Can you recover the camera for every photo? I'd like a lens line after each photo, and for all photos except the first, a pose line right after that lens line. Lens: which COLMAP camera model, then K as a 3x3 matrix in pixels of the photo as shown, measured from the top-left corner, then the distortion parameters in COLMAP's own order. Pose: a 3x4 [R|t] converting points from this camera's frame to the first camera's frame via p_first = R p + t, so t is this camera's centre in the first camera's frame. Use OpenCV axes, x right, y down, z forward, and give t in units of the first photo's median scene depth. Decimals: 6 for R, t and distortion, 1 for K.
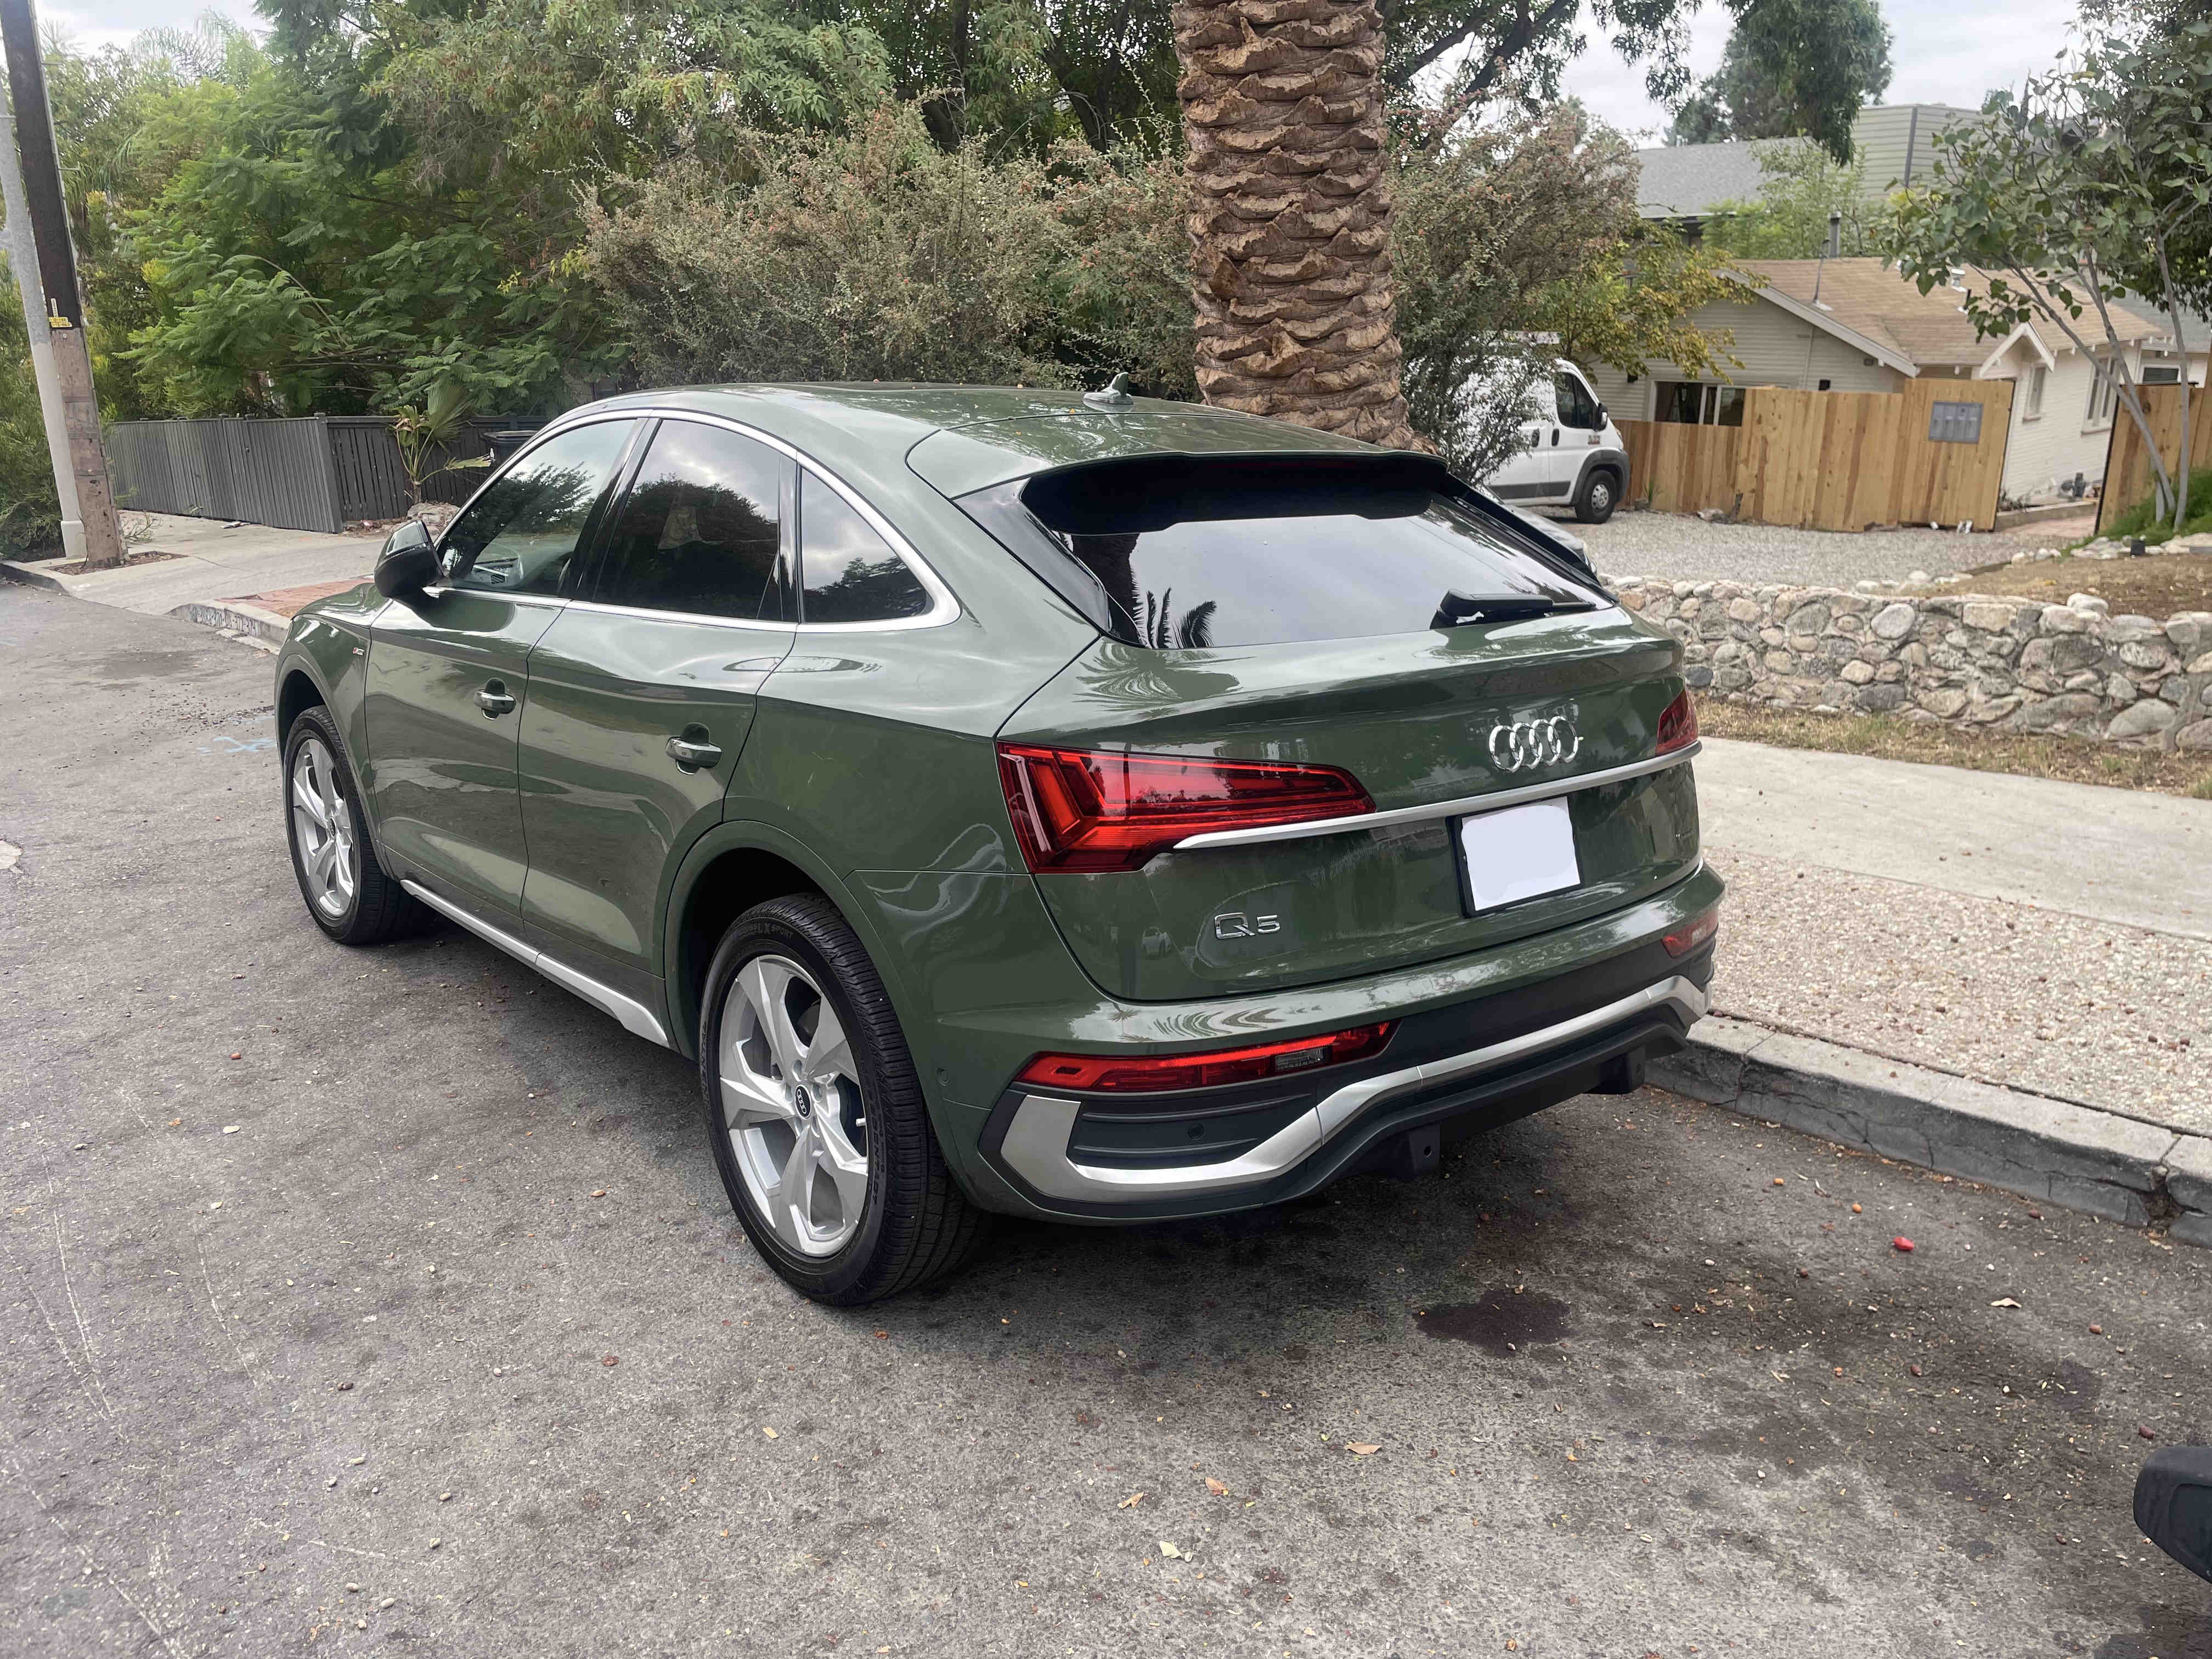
lens RADIAL K [[1685.5, 0, 1103.4], [0, 1685.5, 833.6], [0, 0, 1]] dist [-0.044564, -0.013870]
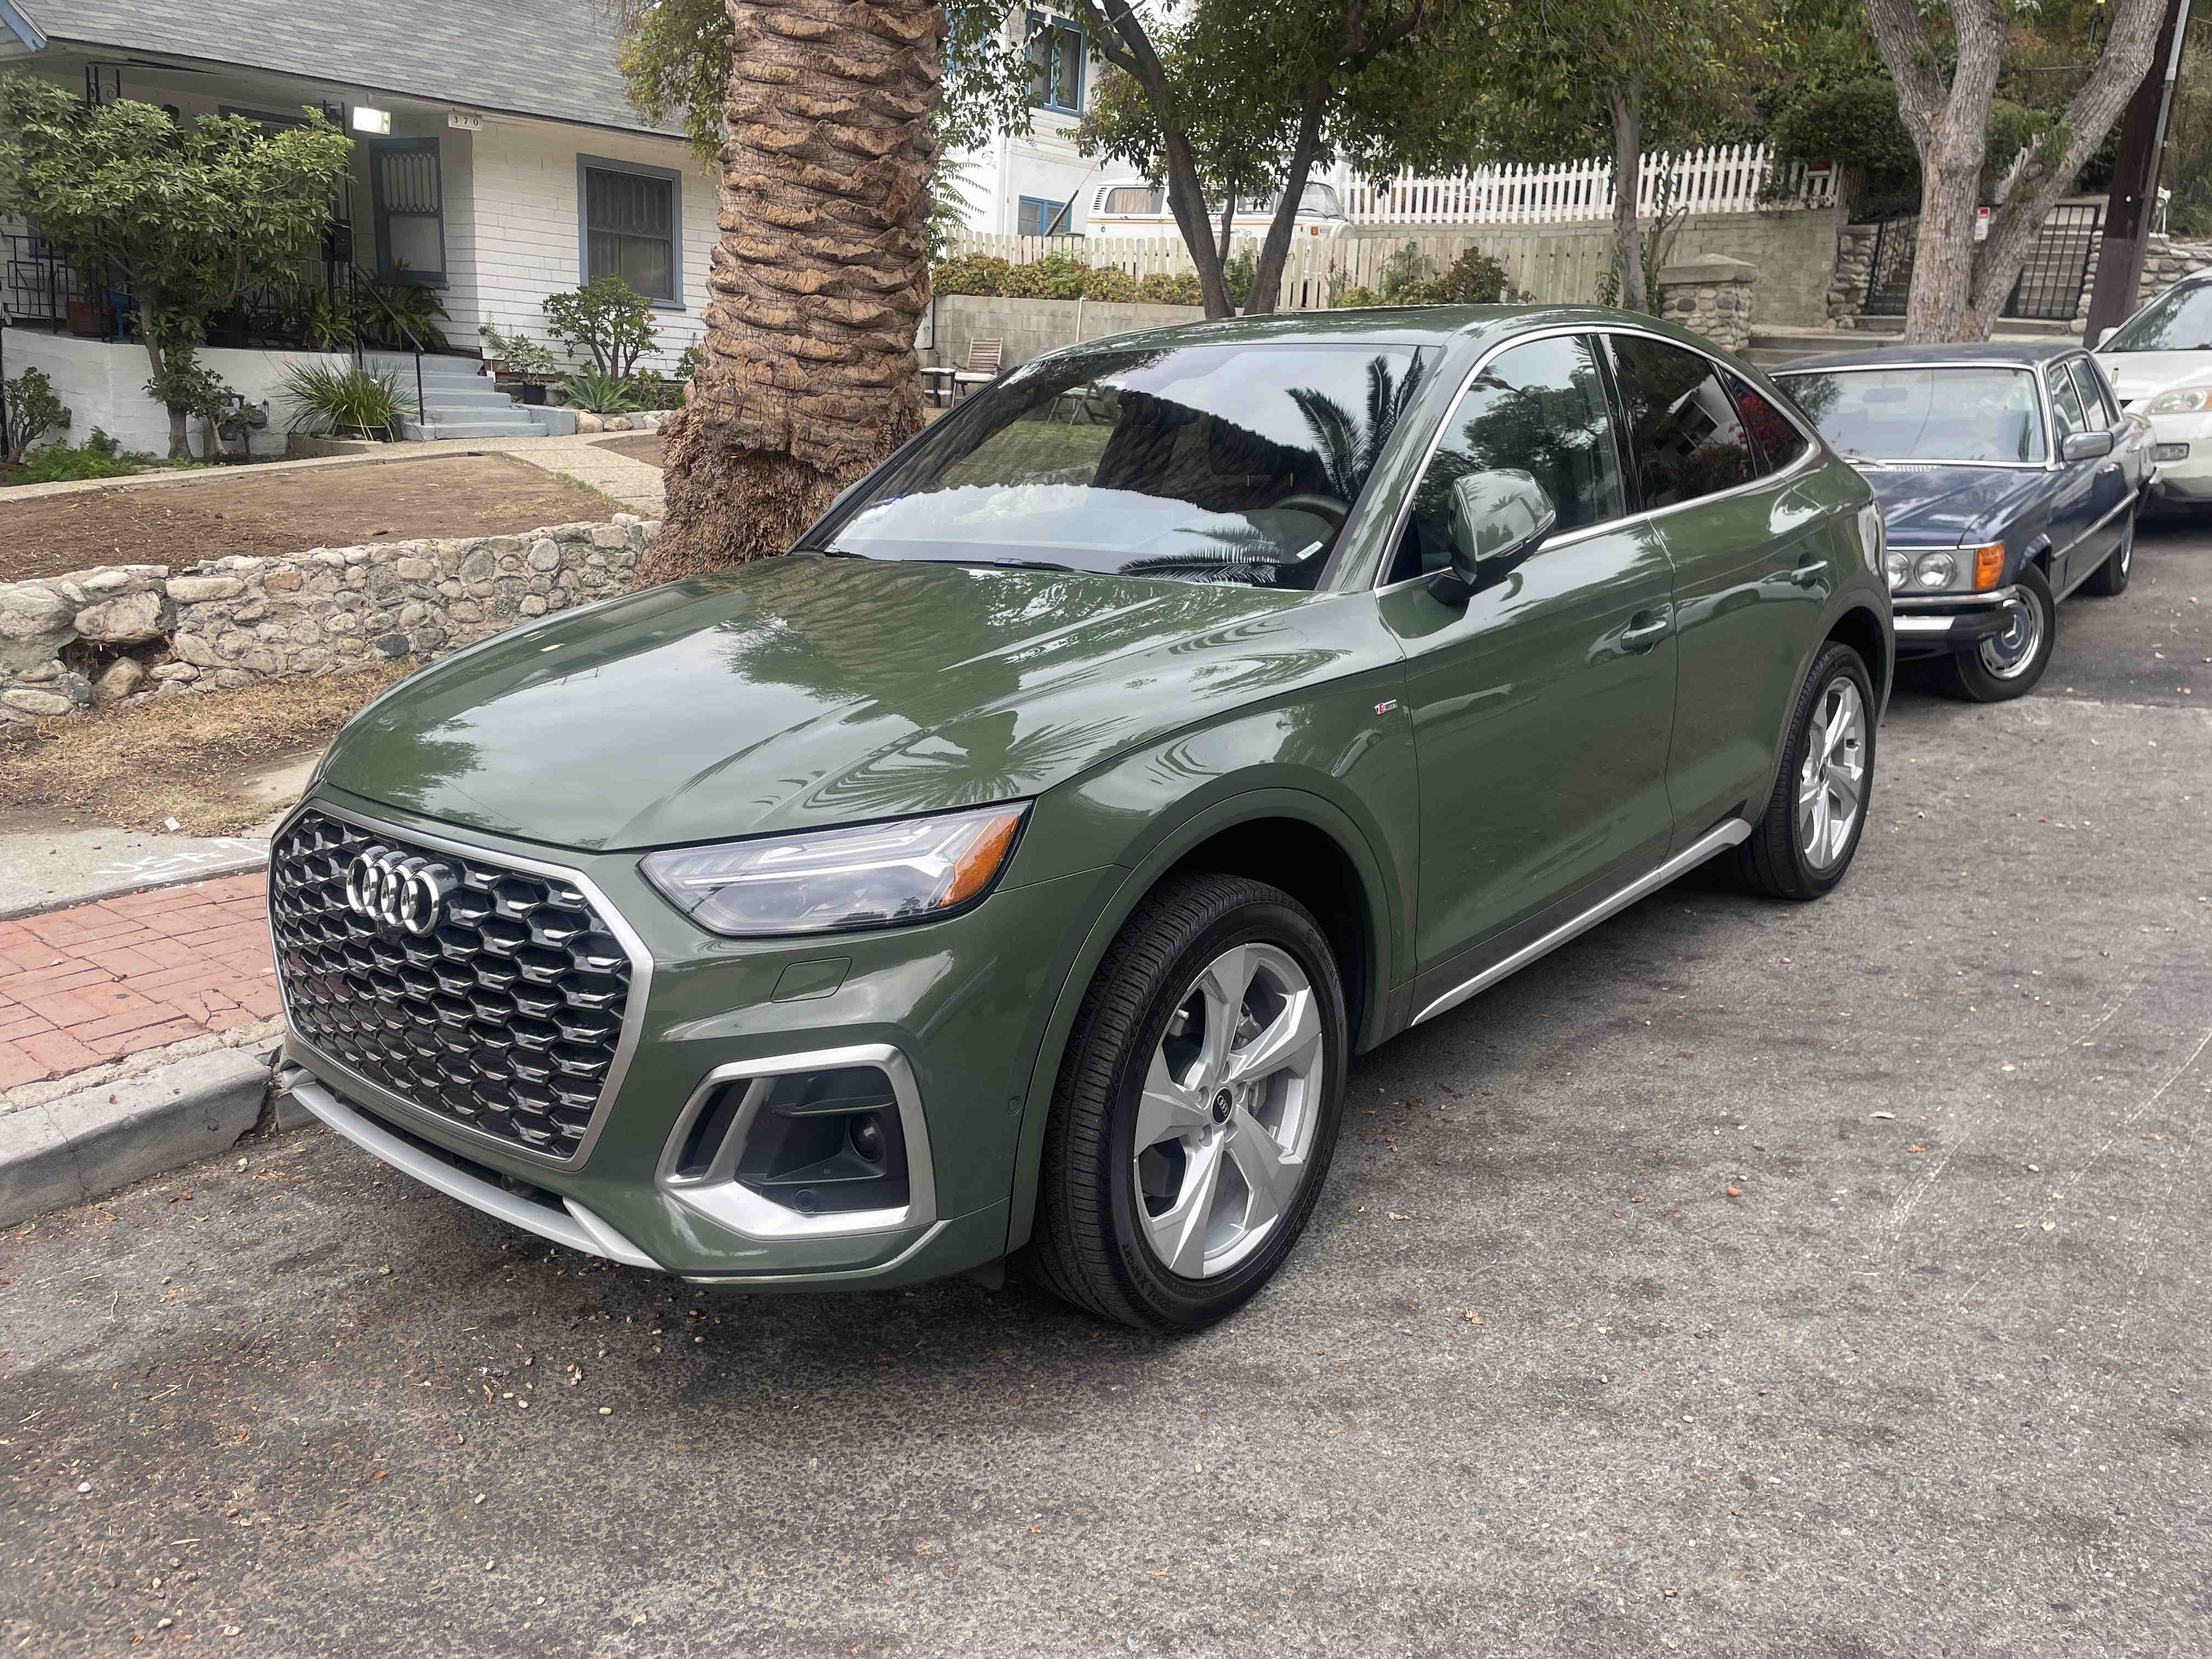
lens RADIAL K [[1685.5, 0, 1103.5], [0, 1685.5, 824.7], [0, 0, 1]] dist [-0.044564, -0.013870]
pose [[-0.152750, -0.243965, 0.957679, -0.681125], [0.240656, 0.930697, 0.275477, -0.172645], [-0.958516, 0.272550, -0.083453, 0.760448]]
